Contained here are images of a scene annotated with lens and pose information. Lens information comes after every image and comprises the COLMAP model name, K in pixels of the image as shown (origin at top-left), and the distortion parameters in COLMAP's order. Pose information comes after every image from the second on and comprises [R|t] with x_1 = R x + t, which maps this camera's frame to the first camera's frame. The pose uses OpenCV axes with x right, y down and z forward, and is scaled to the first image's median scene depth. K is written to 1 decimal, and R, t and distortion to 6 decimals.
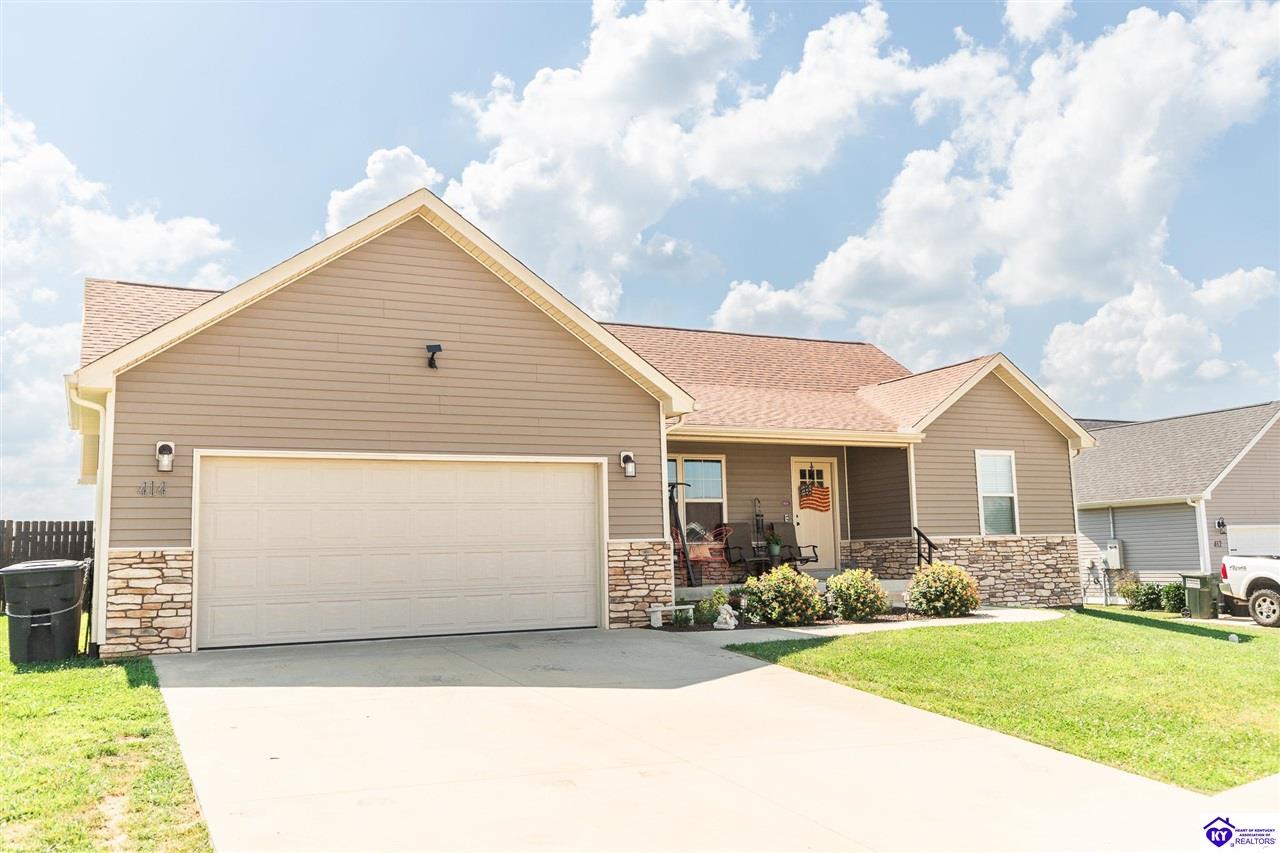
lens RADIAL K [[1074.5, 0, 638.3], [0, 1074.5, 426.3], [0, 0, 1]] dist [-0.002631, -0.001130]
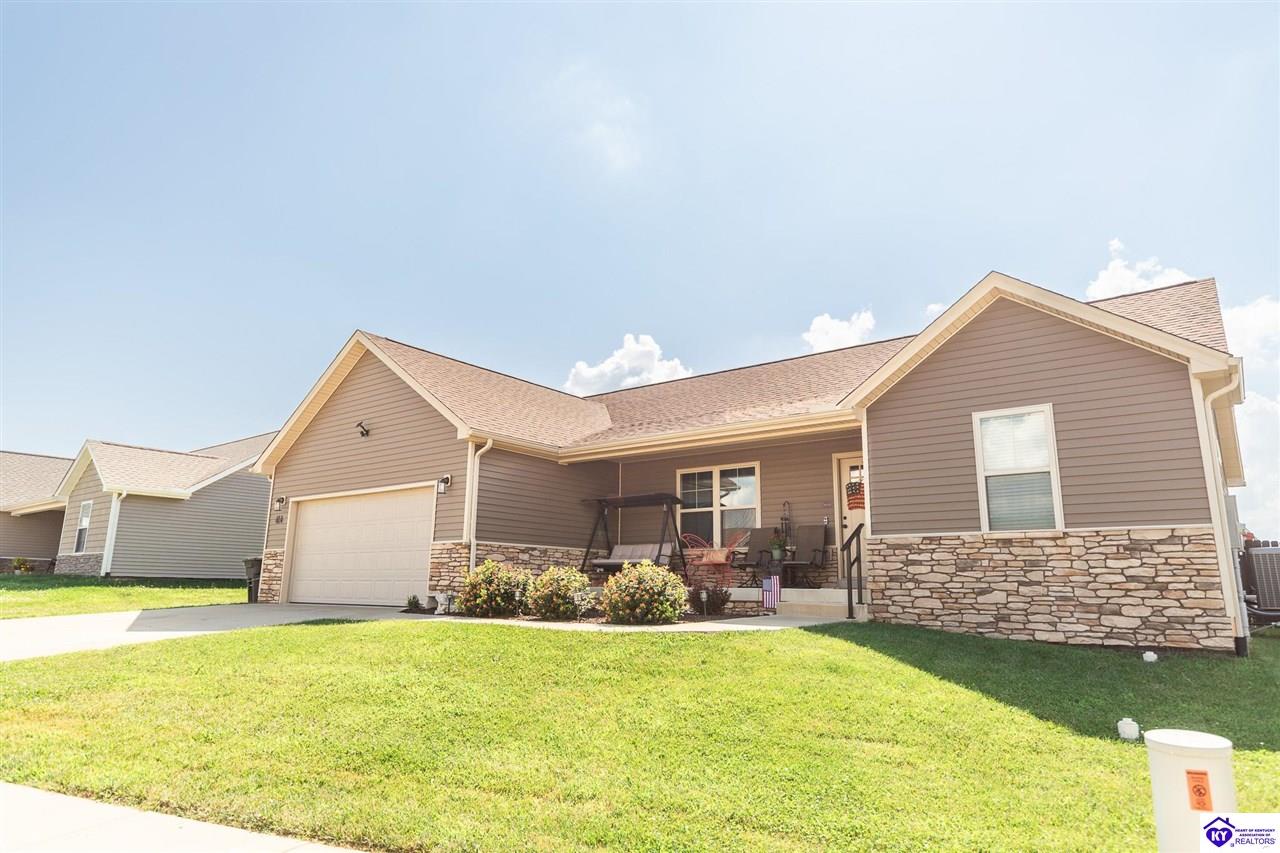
lens RADIAL K [[761.3, 0, 645.1], [0, 761.3, 423.4], [0, 0, 1]] dist [-0.004643, -0.000187]
pose [[0.441128, -0.161405, -0.882811, 0.664094], [0.088864, 0.986716, -0.135998, 0.078428], [0.893034, -0.018457, 0.449611, 0.567802]]
